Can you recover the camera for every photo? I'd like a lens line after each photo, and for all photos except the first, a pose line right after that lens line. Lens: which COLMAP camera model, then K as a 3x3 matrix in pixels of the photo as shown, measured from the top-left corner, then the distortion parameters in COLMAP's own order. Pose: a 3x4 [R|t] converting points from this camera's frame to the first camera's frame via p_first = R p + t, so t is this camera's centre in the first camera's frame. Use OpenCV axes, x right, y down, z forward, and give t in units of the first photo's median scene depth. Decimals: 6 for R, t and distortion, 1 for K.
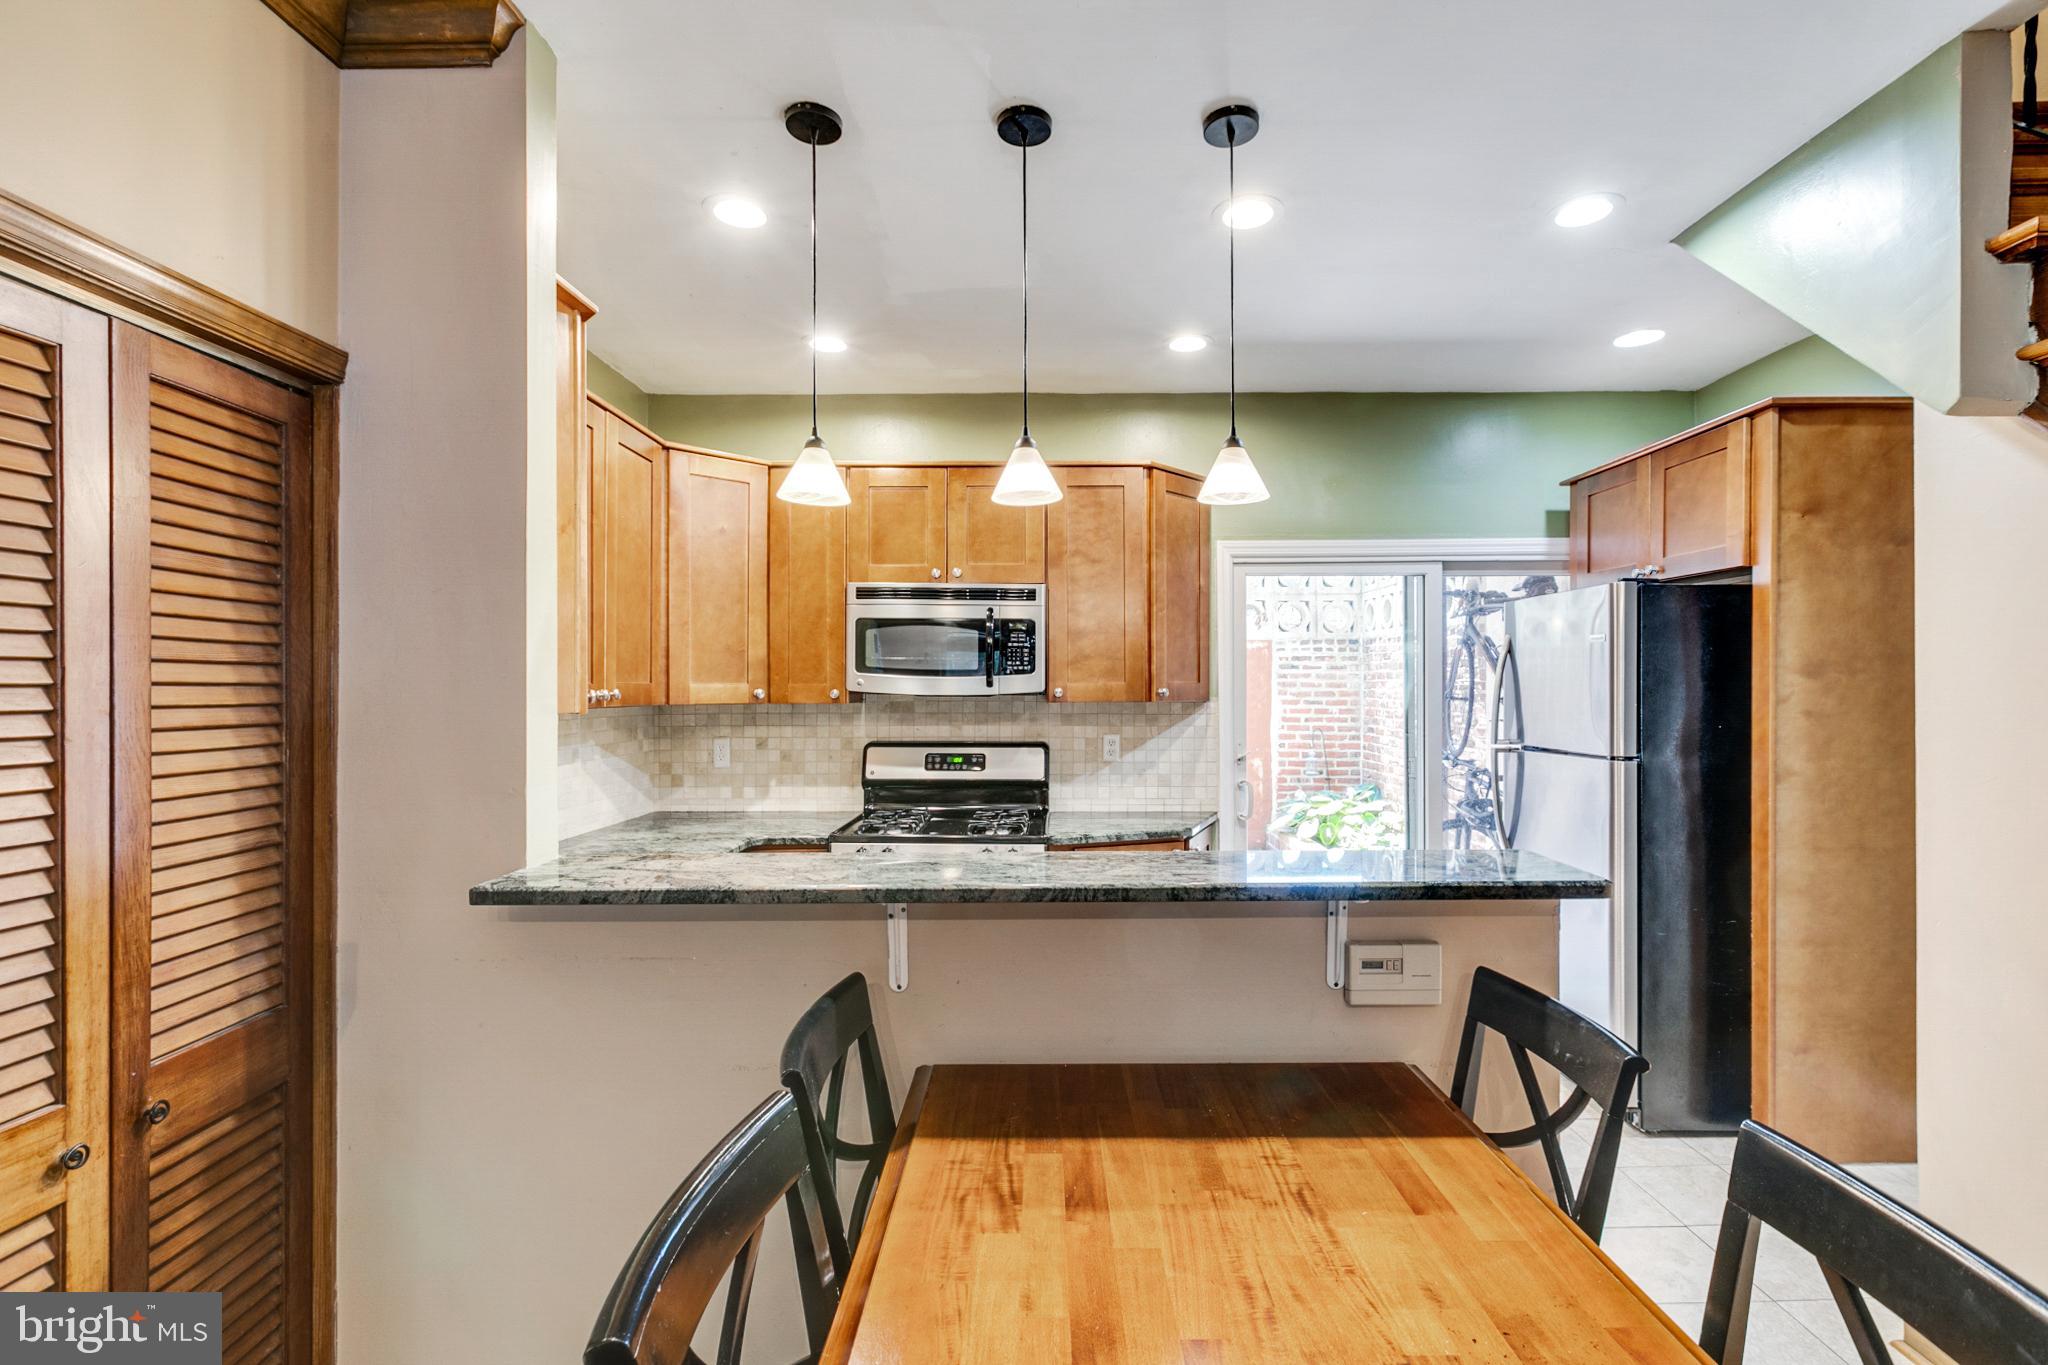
lens RADIAL K [[930.7, 0, 1050.1], [0, 930.7, 684.3], [0, 0, 1]] dist [-0.001791, -0.000333]
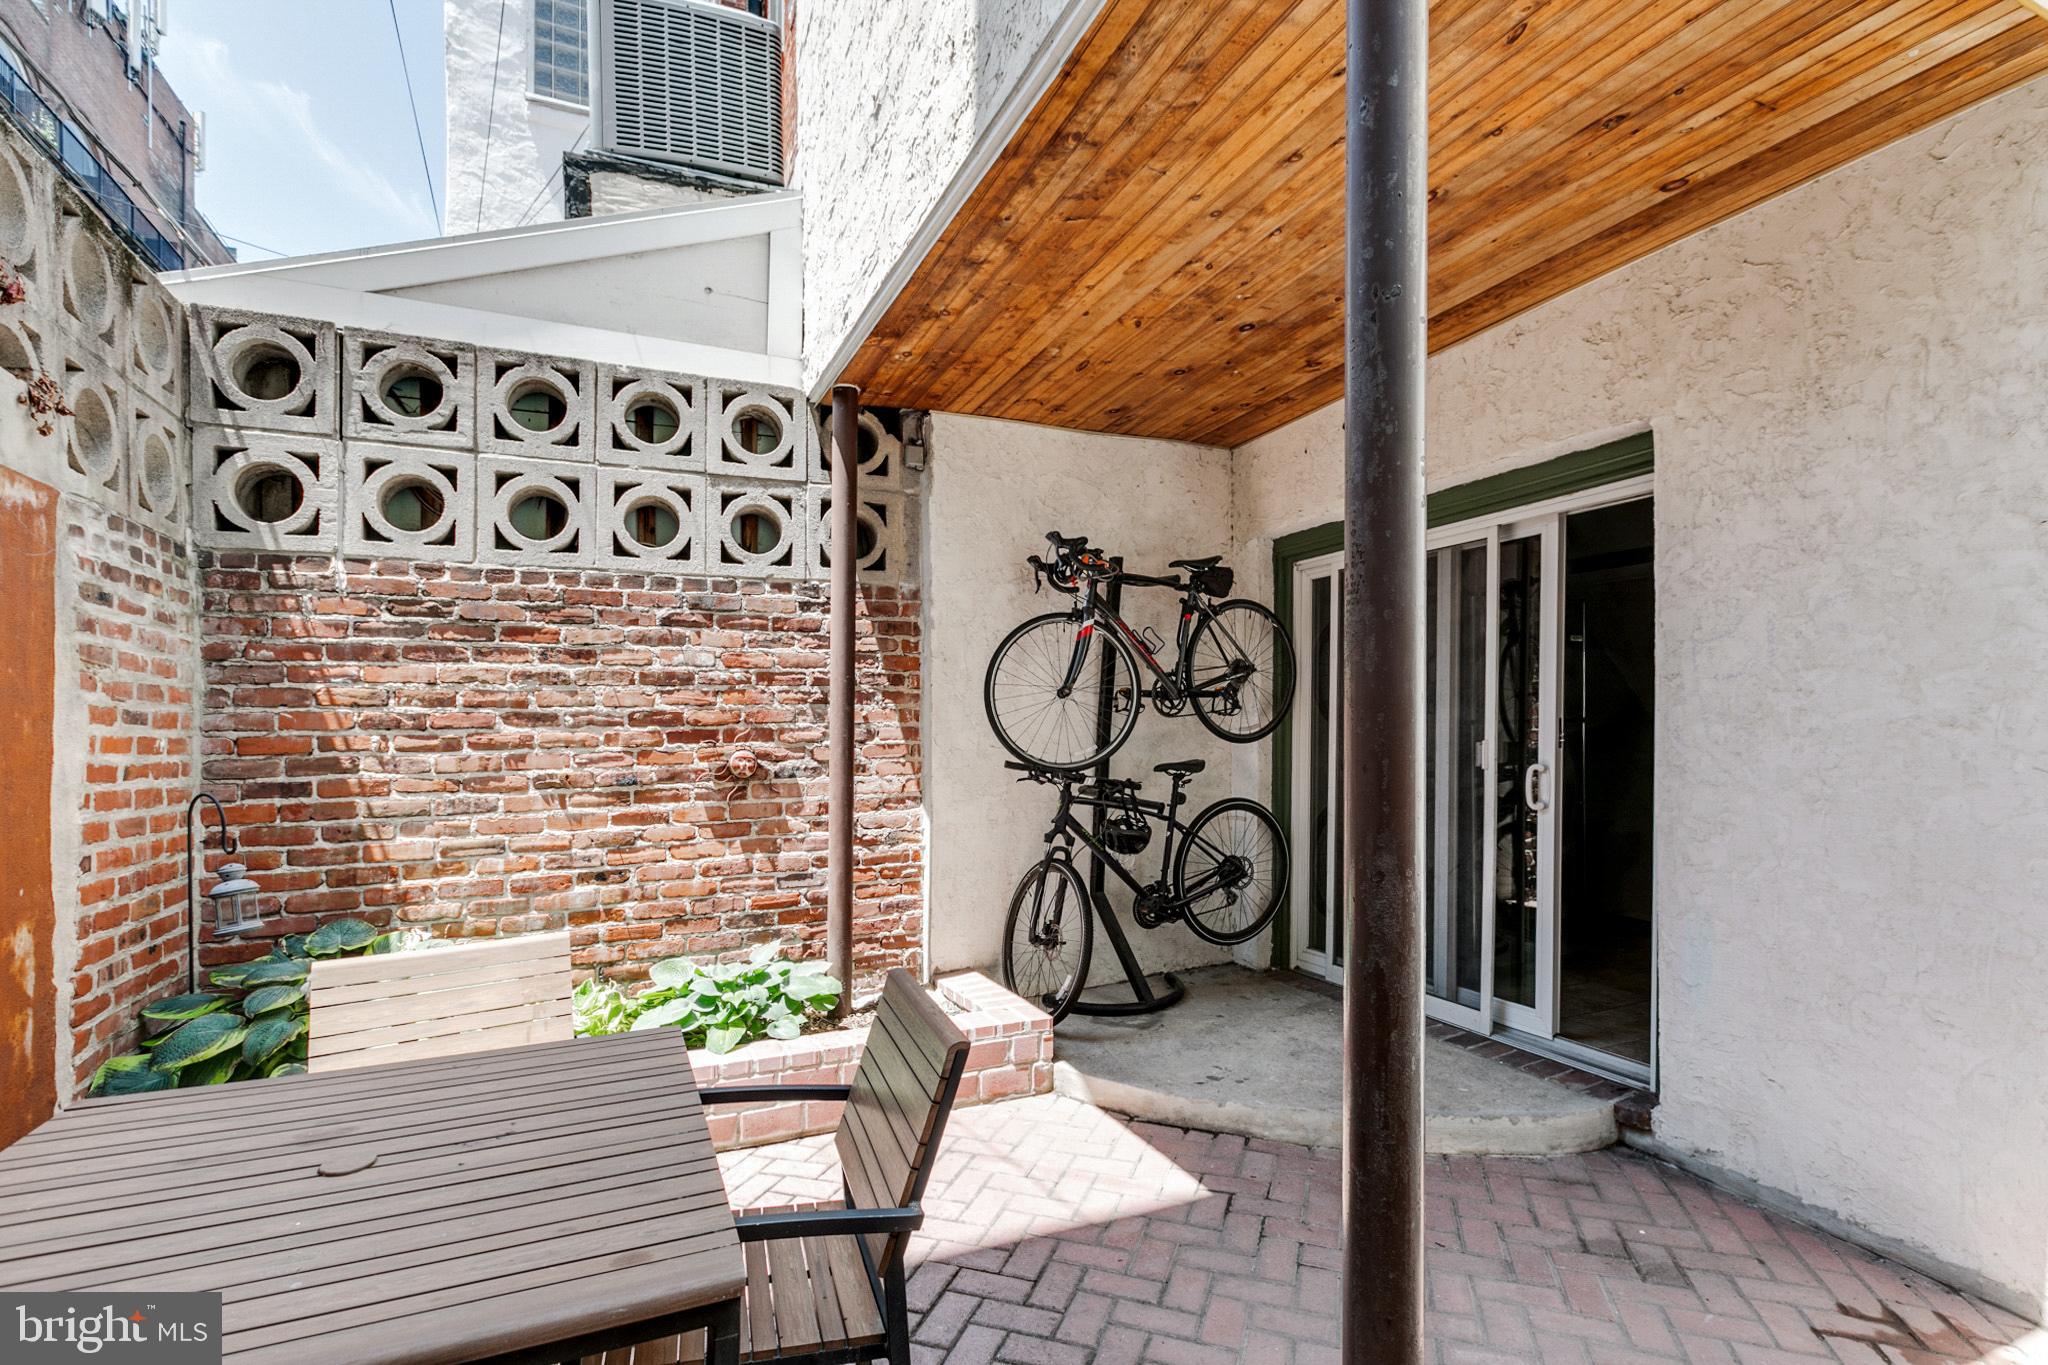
lens RADIAL K [[904.9, 0, 1030.8], [0, 904.9, 725.2], [0, 0, 1]] dist [0.000153, -0.000064]
pose [[-0.444179, 0.013030, 0.895843, -0.284909], [-0.008024, 0.999796, -0.018520, 0.054827], [-0.895902, -0.015414, -0.443984, 1.859716]]
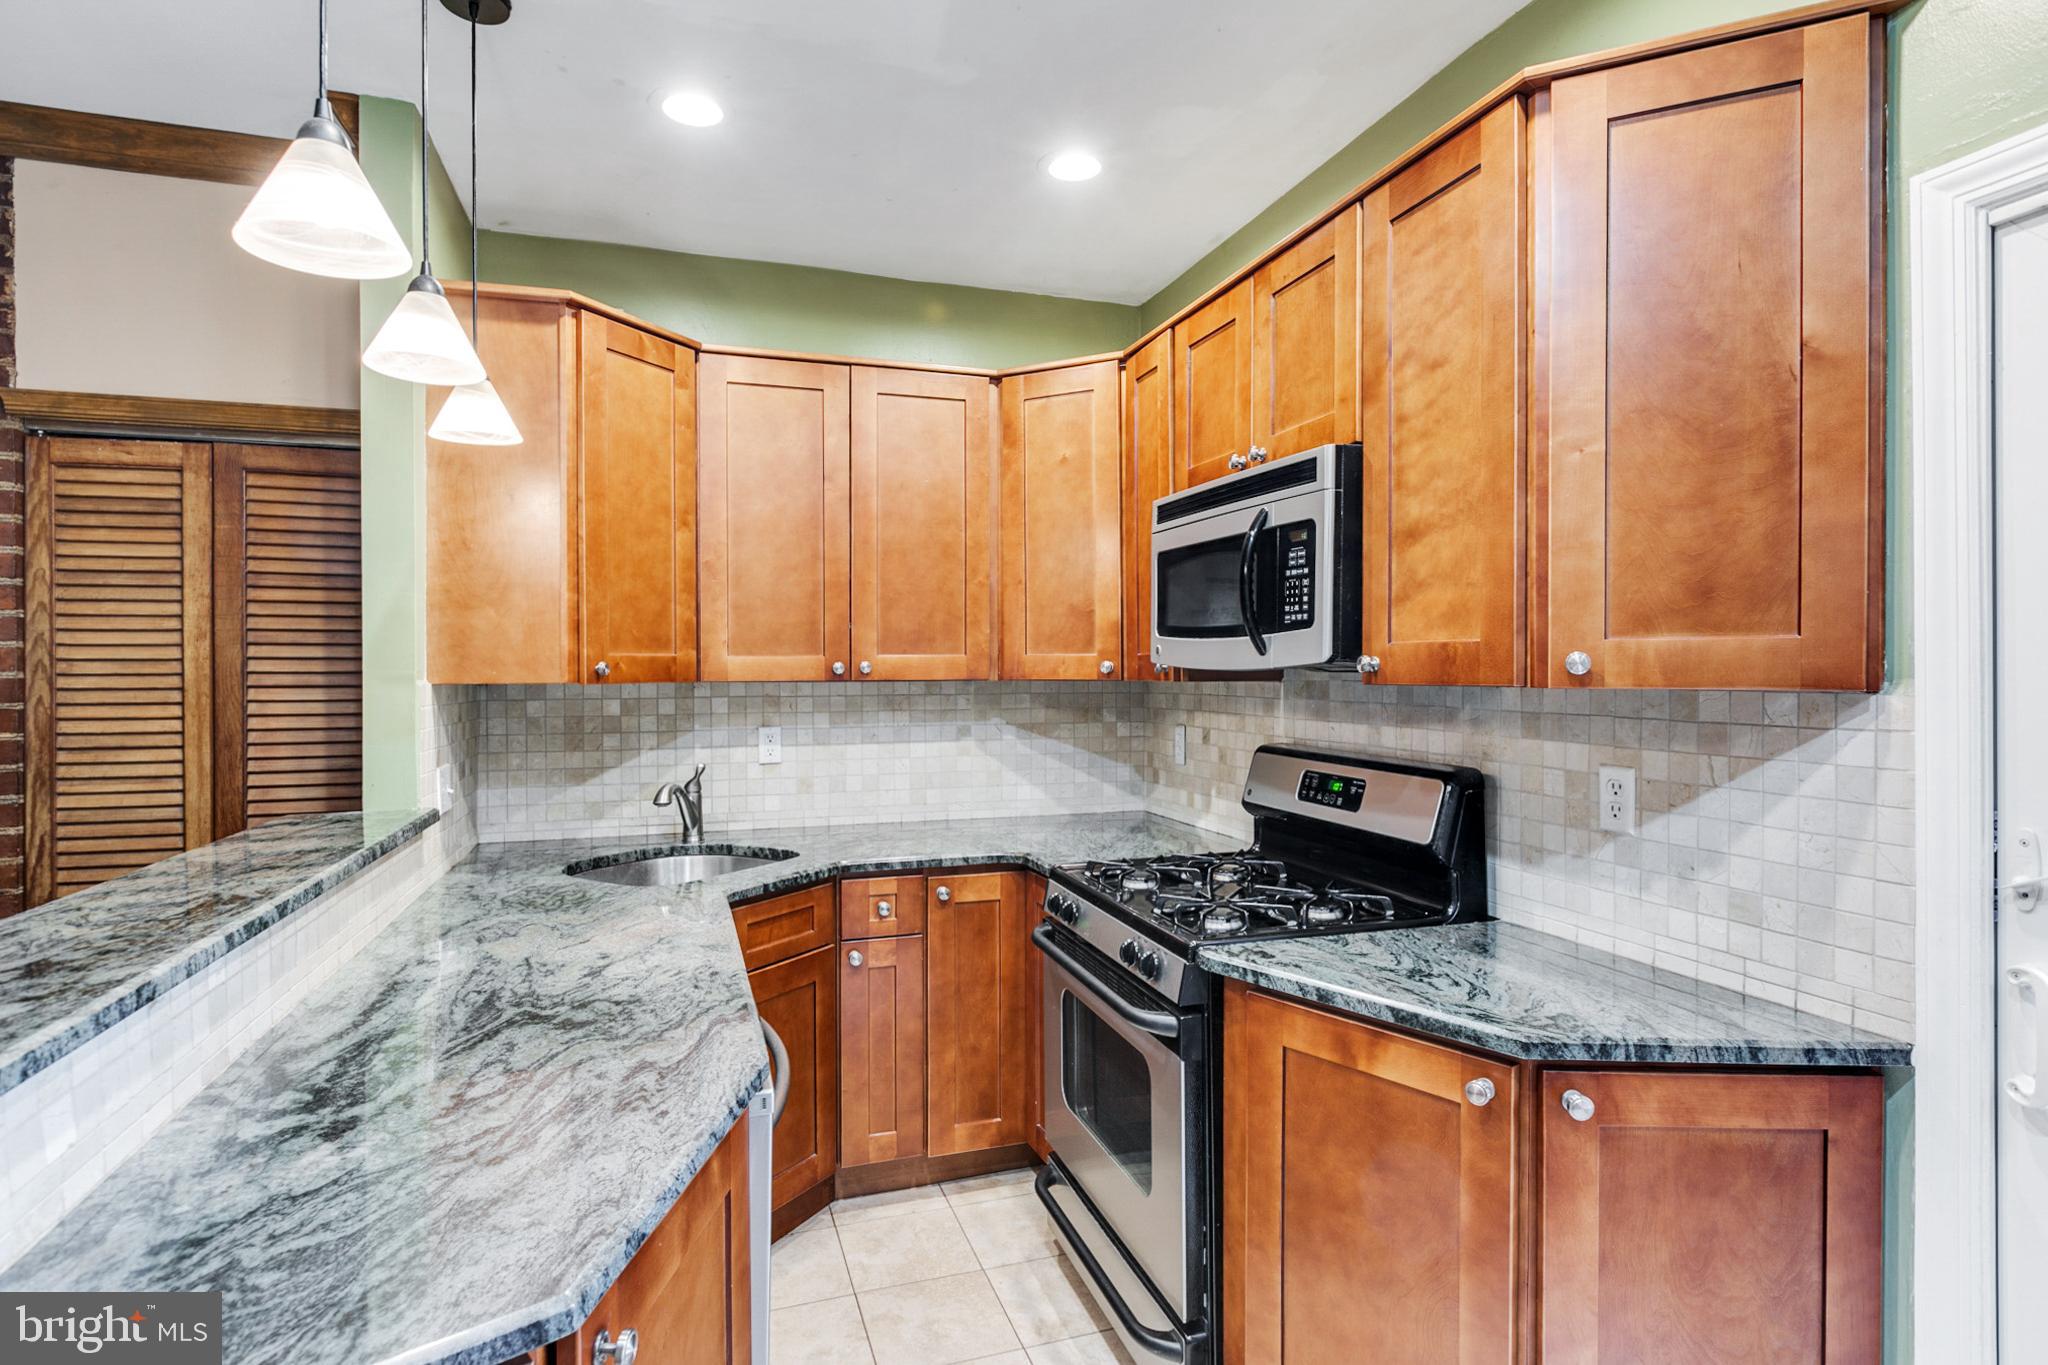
lens RADIAL K [[1047.0, 0, 1010.8], [0, 1047.0, 674.2], [0, 0, 1]] dist [0.000935, -0.000222]
pose [[0.304094, 0.005971, -0.952623, 0.424046], [0.005964, 0.999949, 0.008172, 0.007533], [0.952623, -0.008166, 0.304043, 0.605940]]
